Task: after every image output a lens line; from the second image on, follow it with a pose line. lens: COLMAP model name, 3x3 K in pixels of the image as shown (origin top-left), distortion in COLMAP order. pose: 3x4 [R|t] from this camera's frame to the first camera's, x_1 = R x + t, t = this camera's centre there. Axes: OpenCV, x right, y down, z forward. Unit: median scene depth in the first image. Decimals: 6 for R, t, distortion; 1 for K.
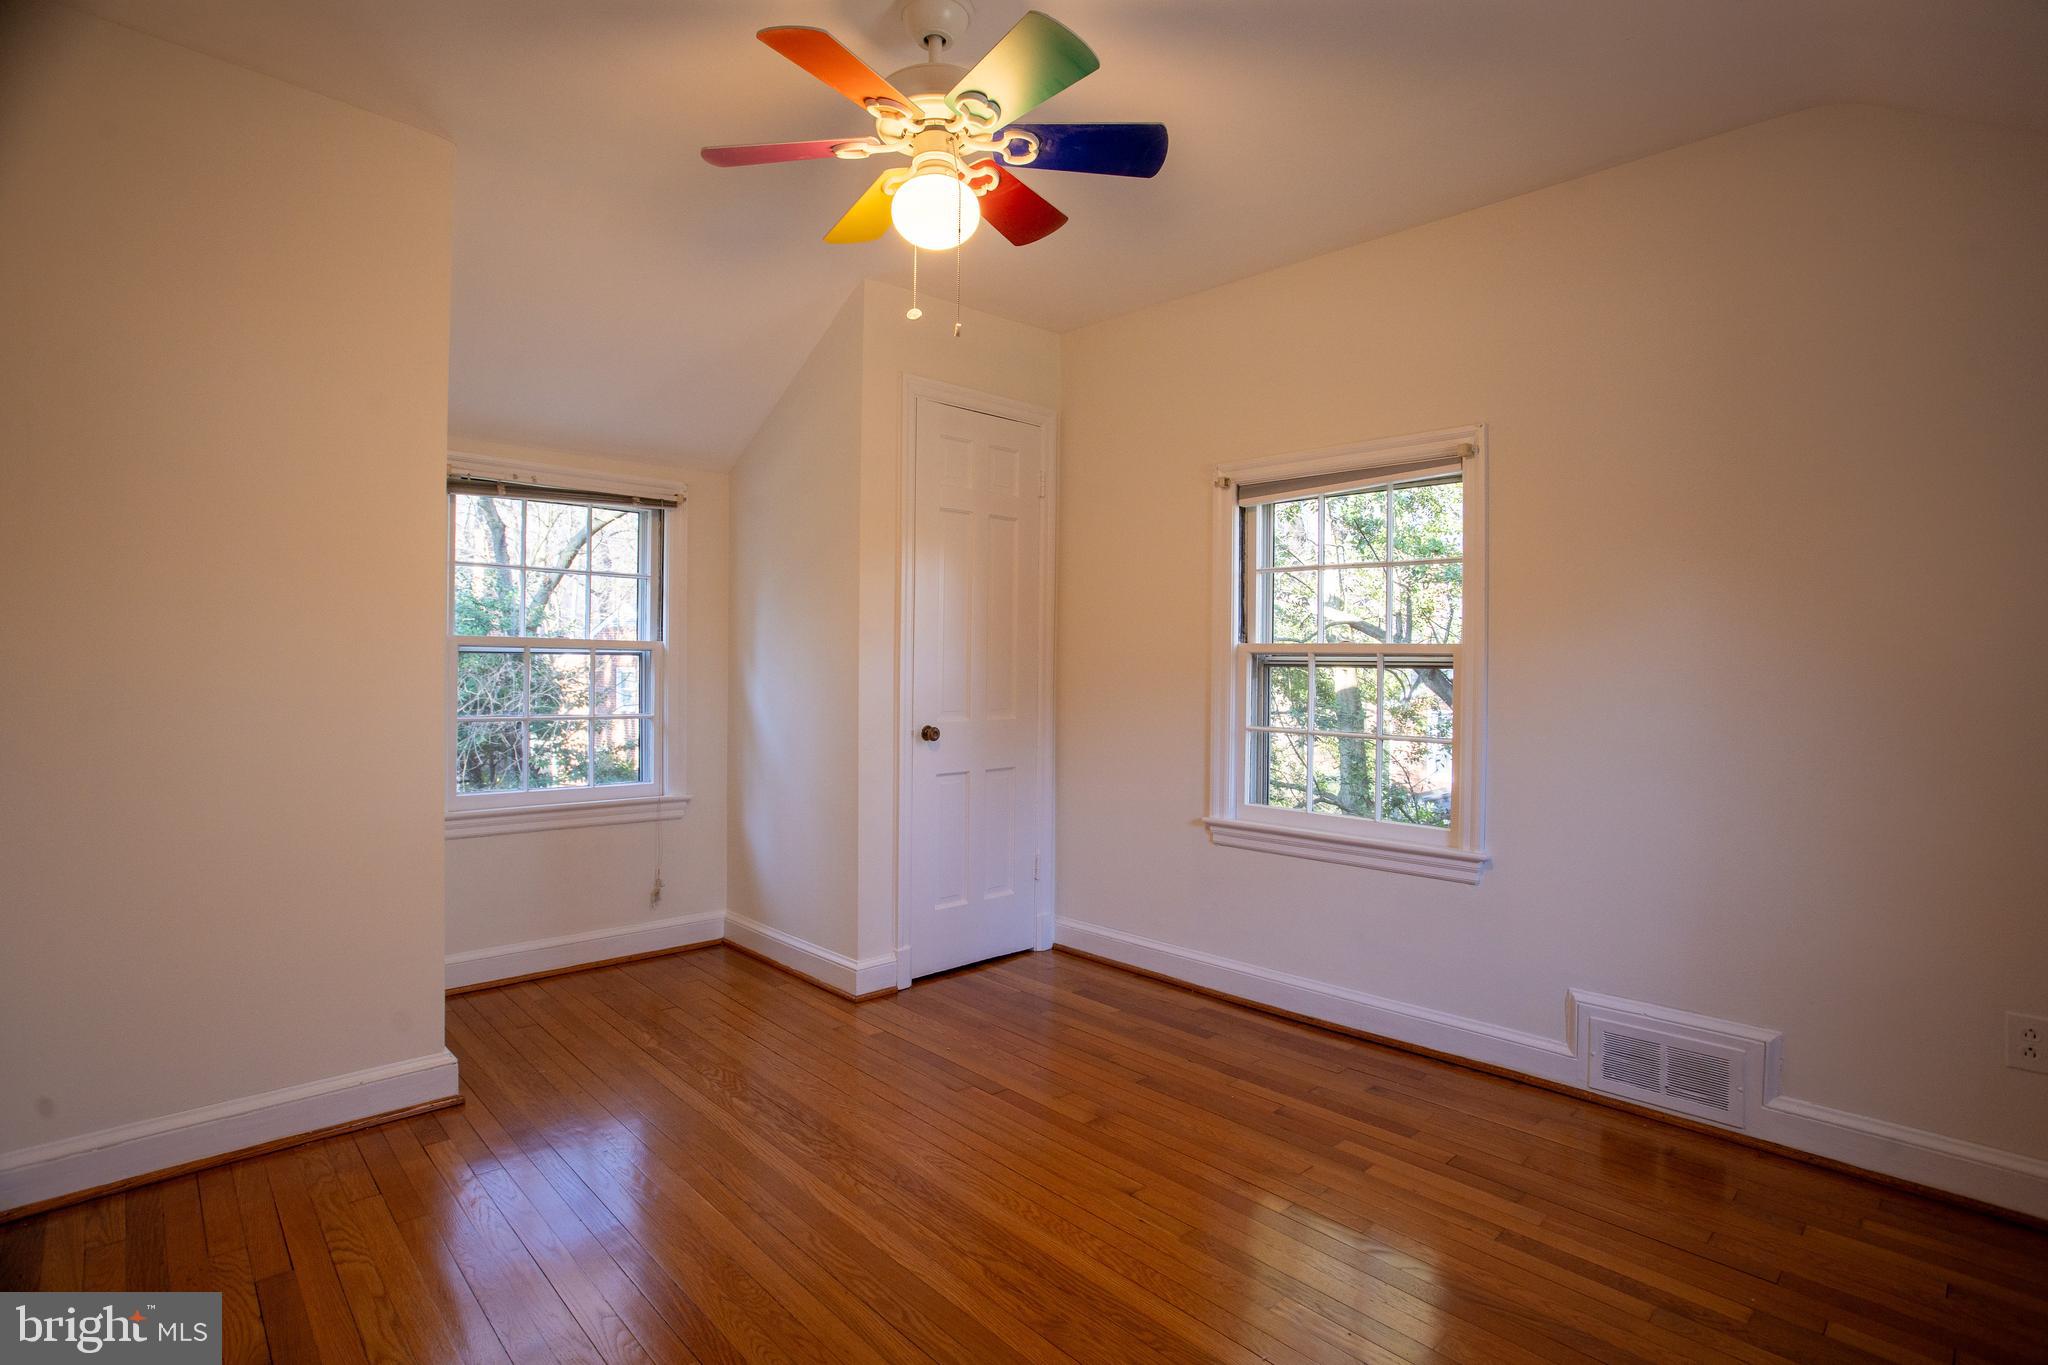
lens RADIAL K [[990.3, 0, 1013.6], [0, 990.3, 670.5], [0, 0, 1]] dist [-0.074418, 0.028455]
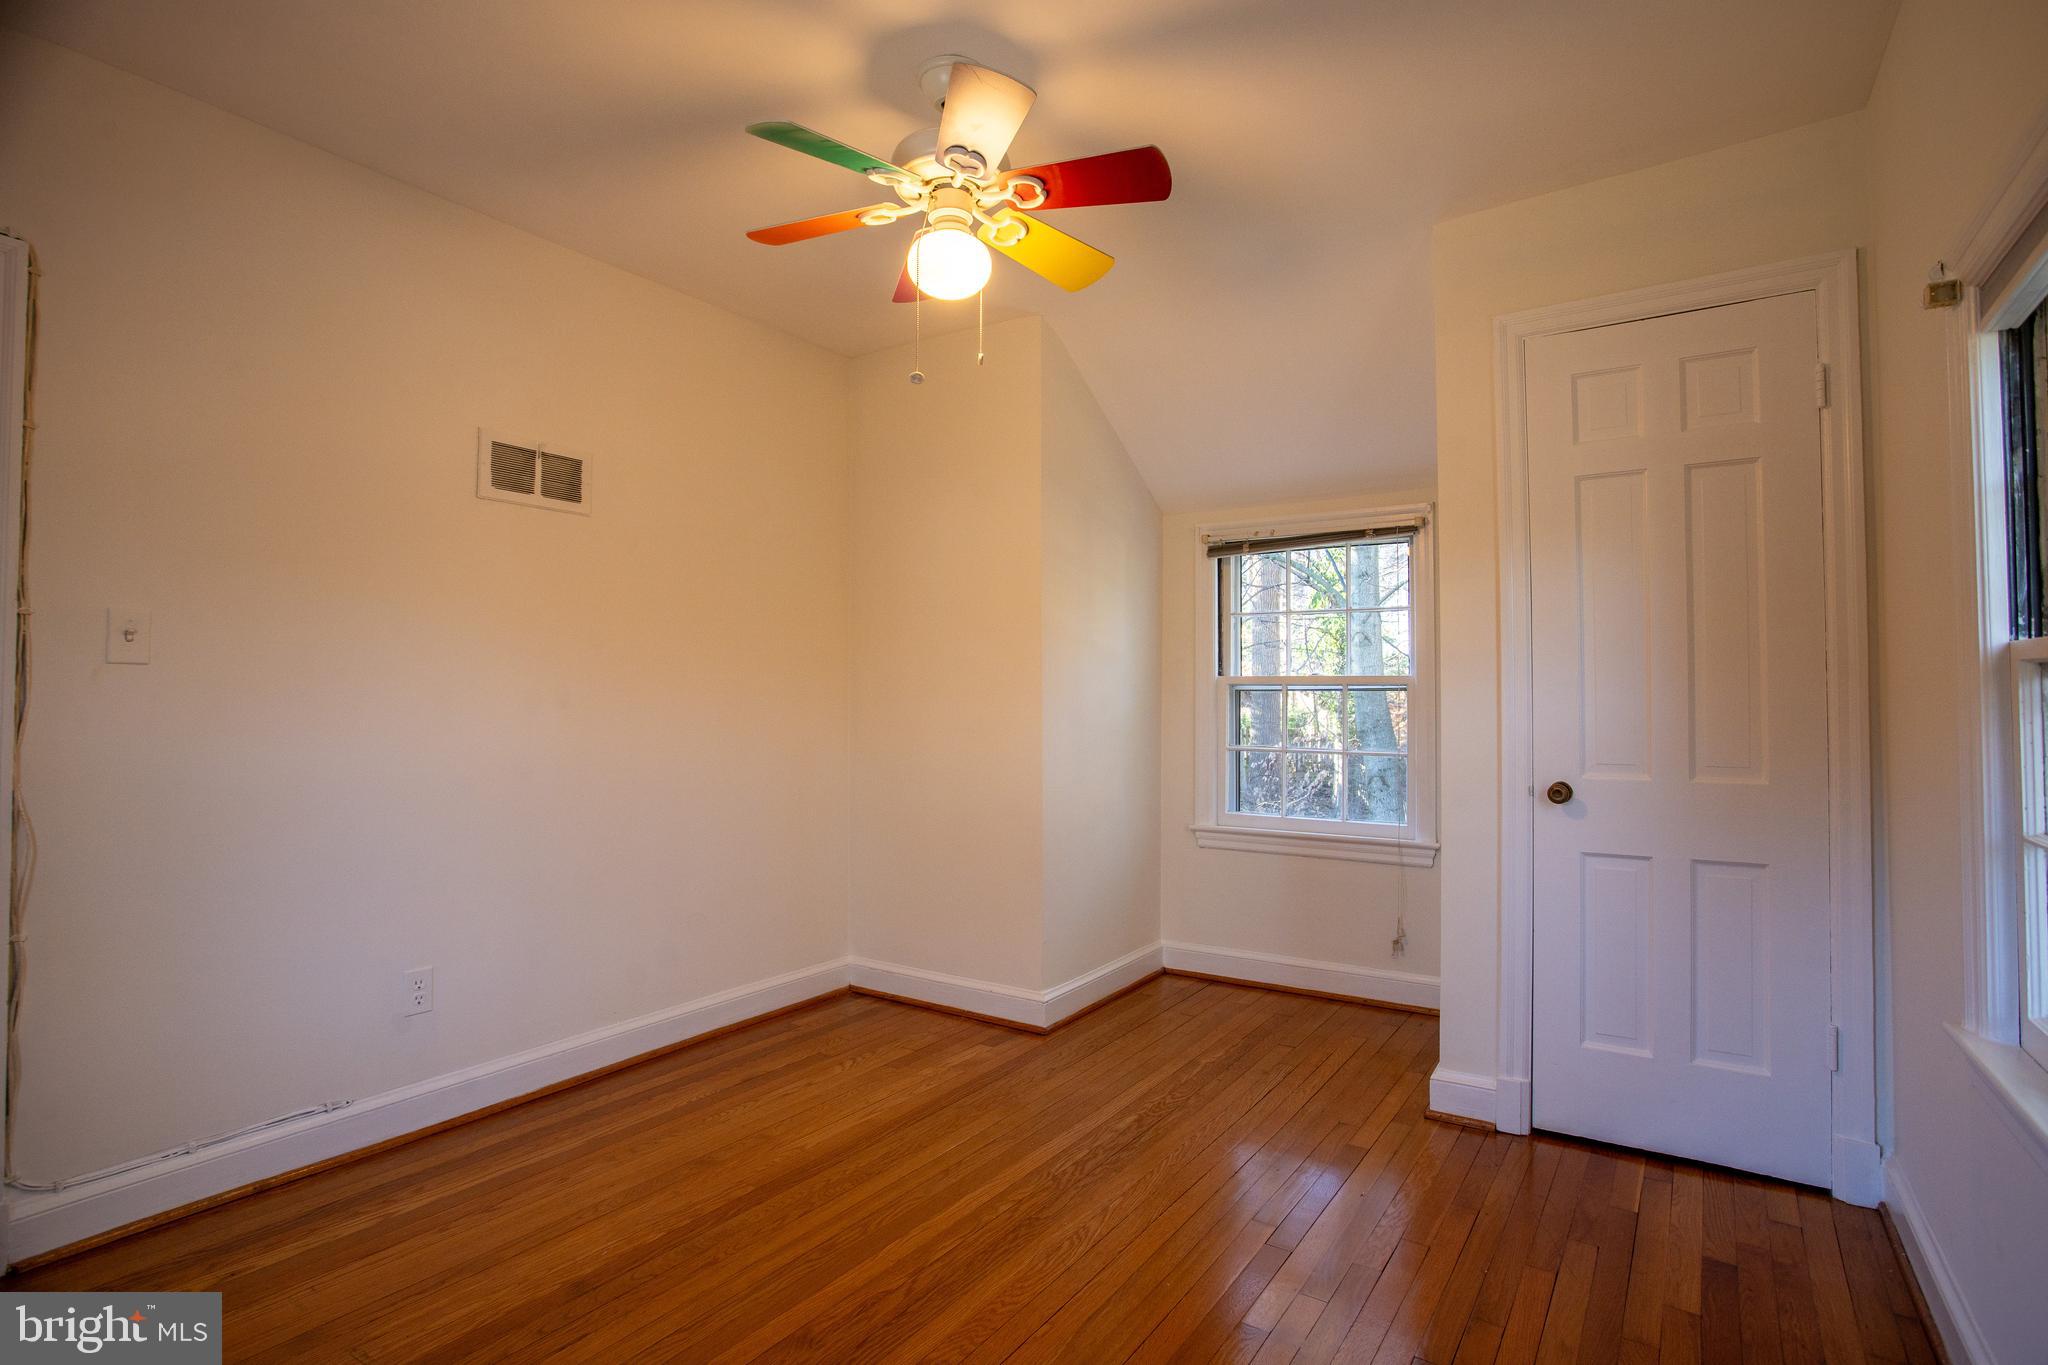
lens RADIAL K [[990.3, 0, 1013.6], [0, 990.3, 670.5], [0, 0, 1]] dist [-0.074418, 0.028455]
pose [[0.229268, -0.035676, -0.972709, 0.538070], [-0.011399, 0.999161, -0.039333, 0.007525], [0.973297, 0.020106, 0.228669, 0.477263]]
